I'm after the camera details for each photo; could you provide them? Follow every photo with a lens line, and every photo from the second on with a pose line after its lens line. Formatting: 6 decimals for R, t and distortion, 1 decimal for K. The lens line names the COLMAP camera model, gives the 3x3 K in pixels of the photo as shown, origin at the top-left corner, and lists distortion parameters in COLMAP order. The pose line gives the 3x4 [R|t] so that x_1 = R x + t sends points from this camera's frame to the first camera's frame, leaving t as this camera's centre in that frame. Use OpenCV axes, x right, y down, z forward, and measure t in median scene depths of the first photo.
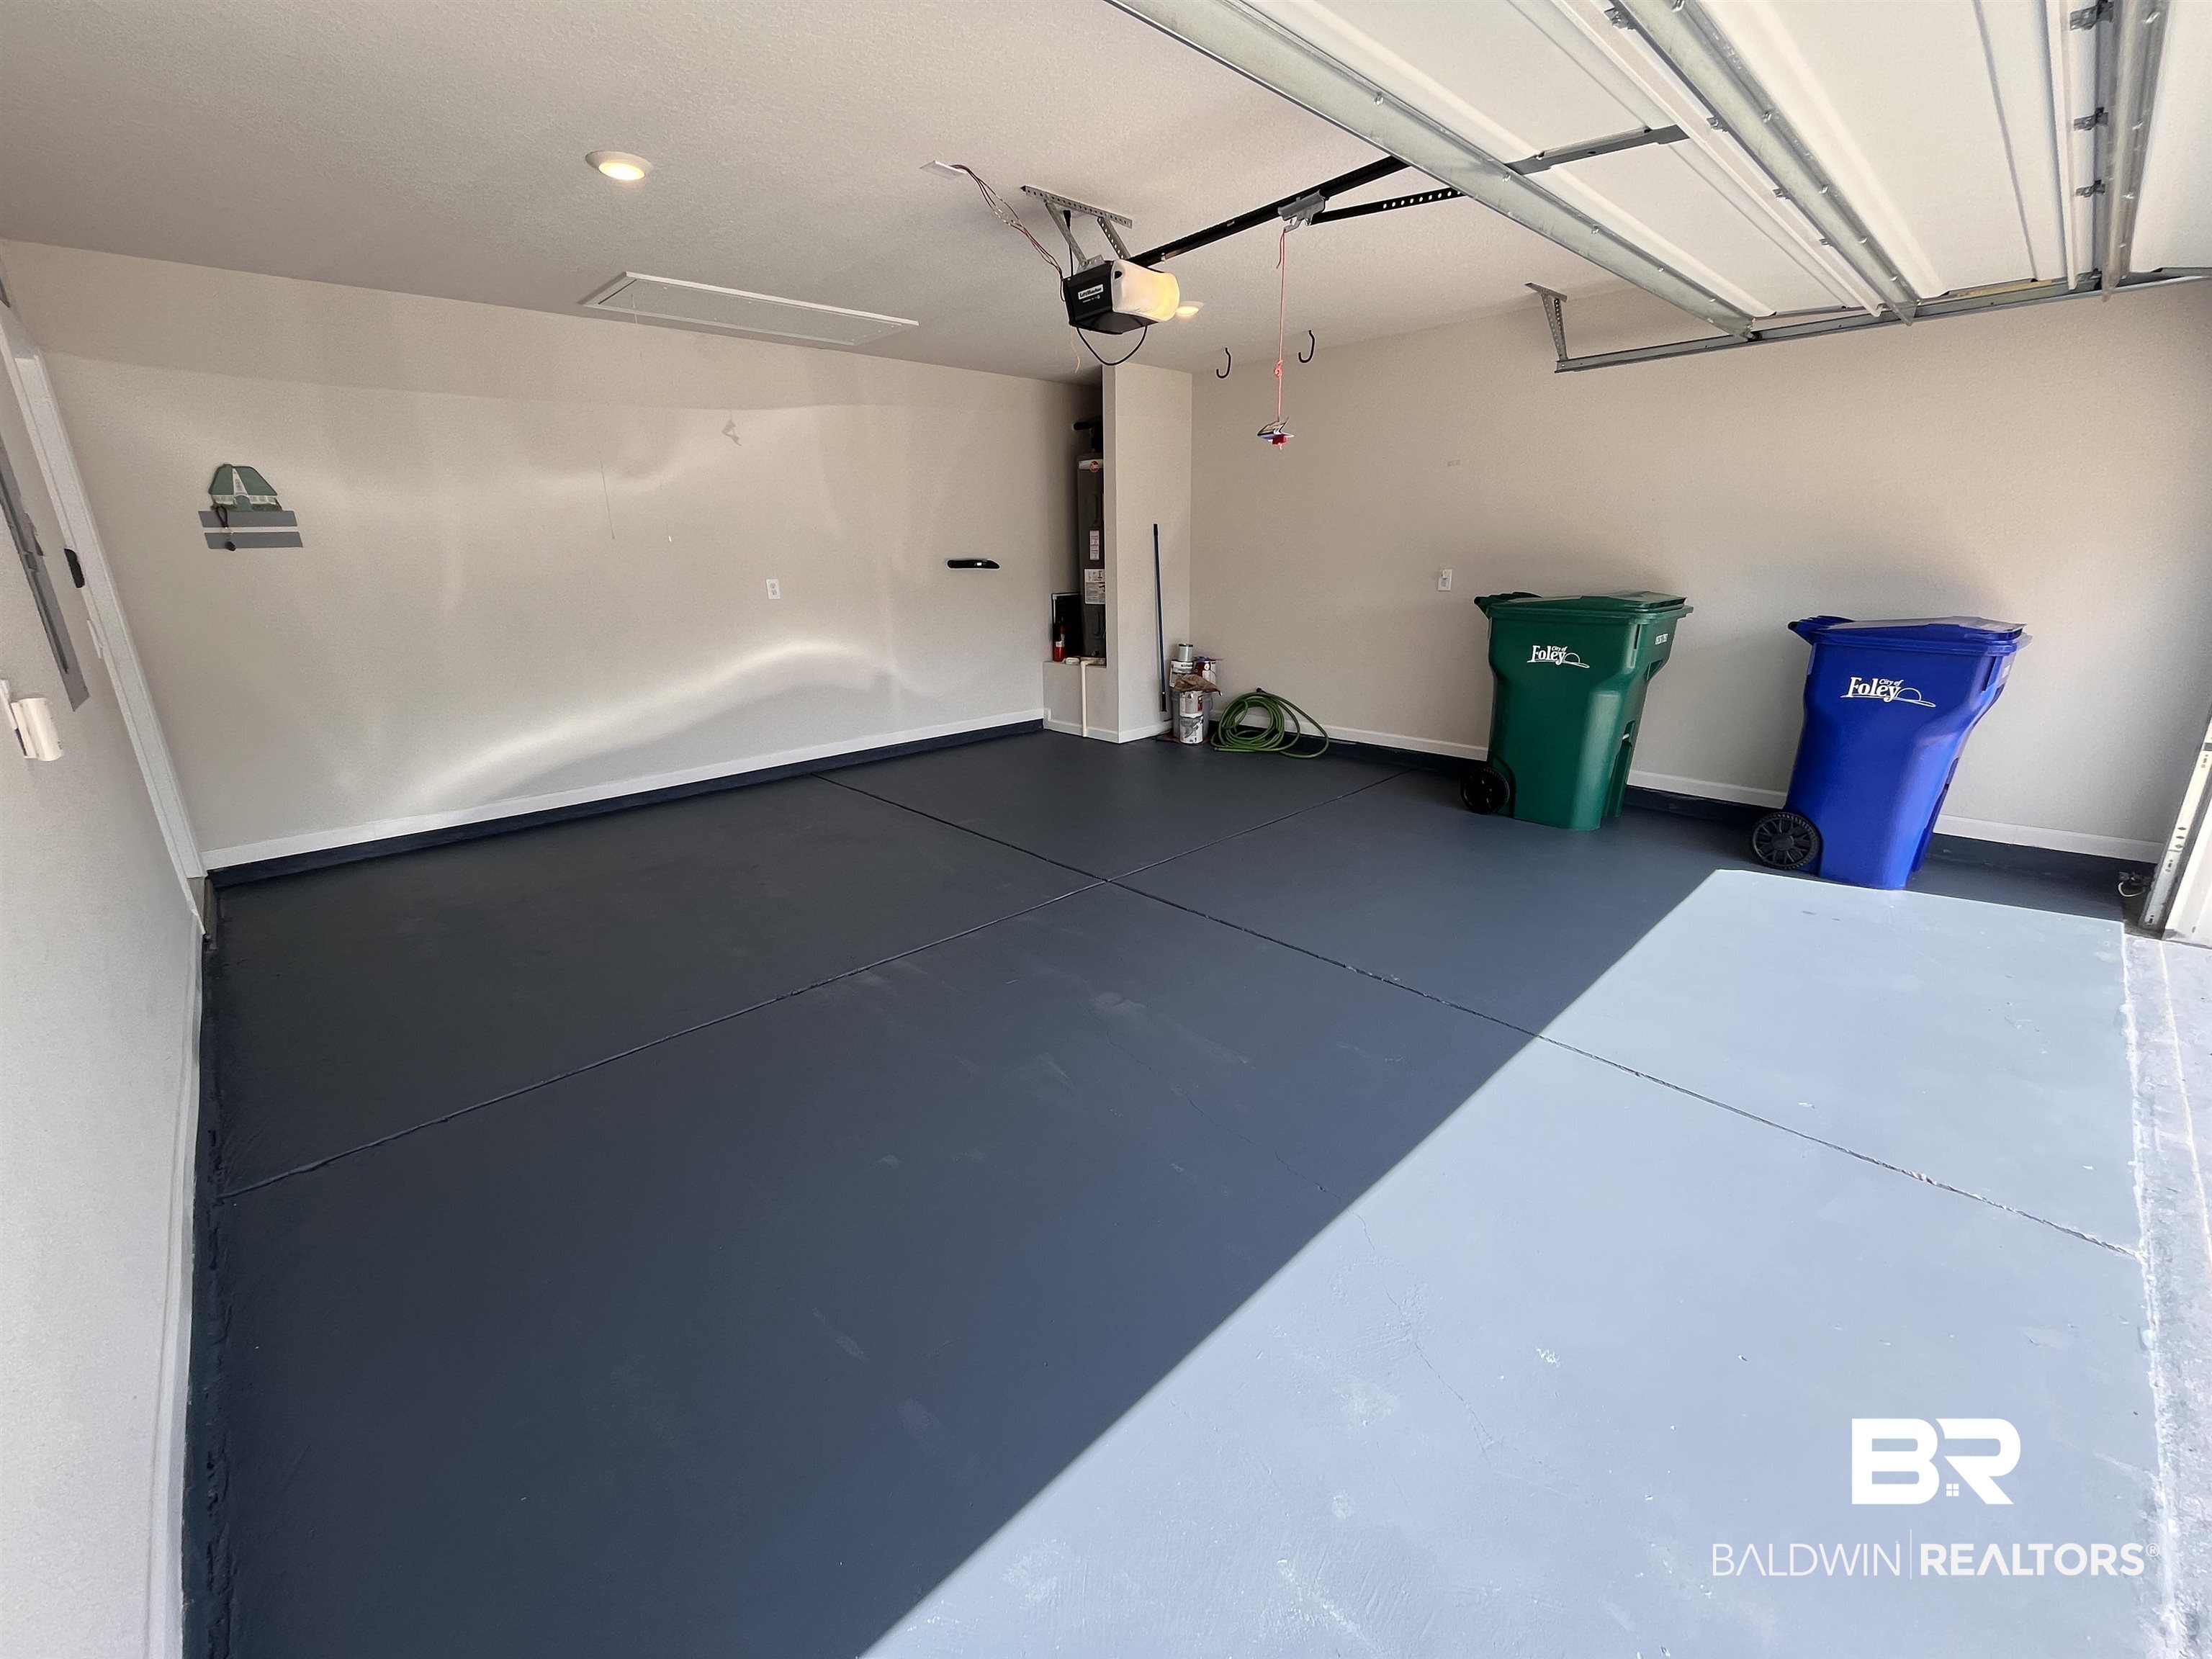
lens RADIAL K [[900.0, 0, 1096.3], [0, 900.0, 833.6], [0, 0, 1]] dist [0.000241, 0.000134]
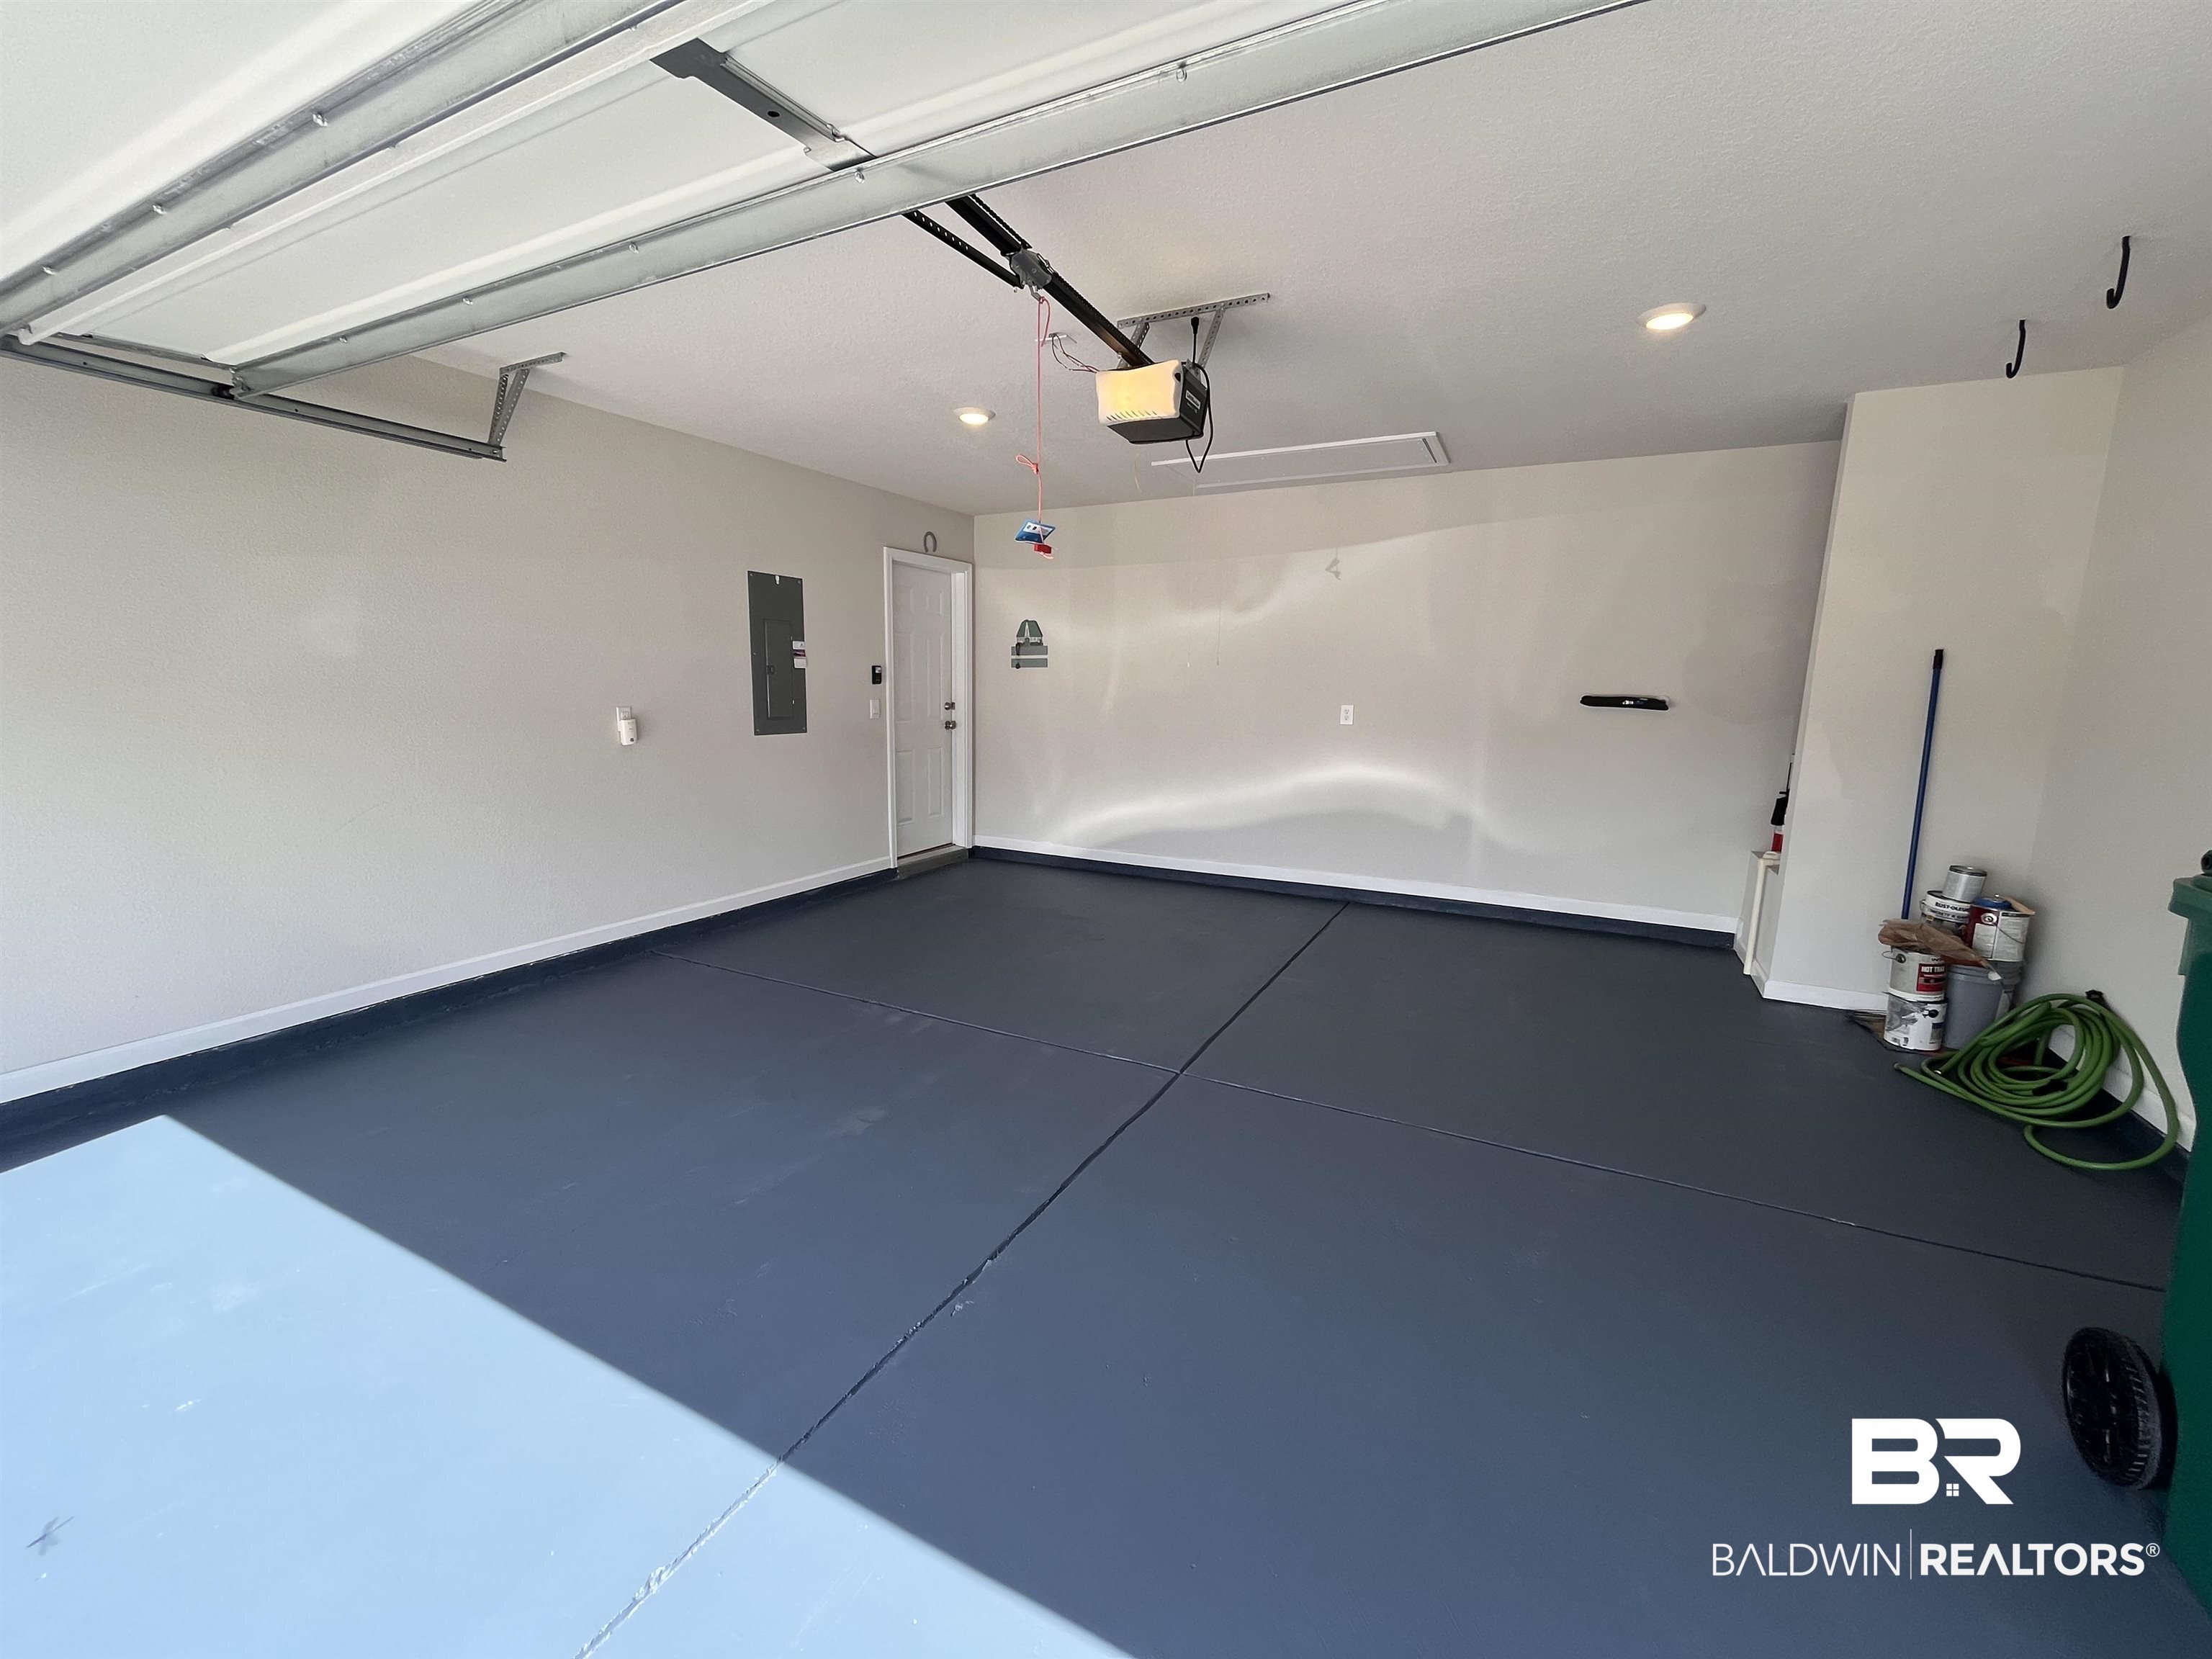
lens RADIAL K [[900.0, 0, 1096.3], [0, 900.0, 833.6], [0, 0, 1]] dist [0.000241, 0.000134]
pose [[0.320758, 0.183660, -0.929184, 0.546360], [-0.304670, 0.948888, 0.082382, -0.152295], [0.896822, 0.256670, 0.360319, 0.448059]]
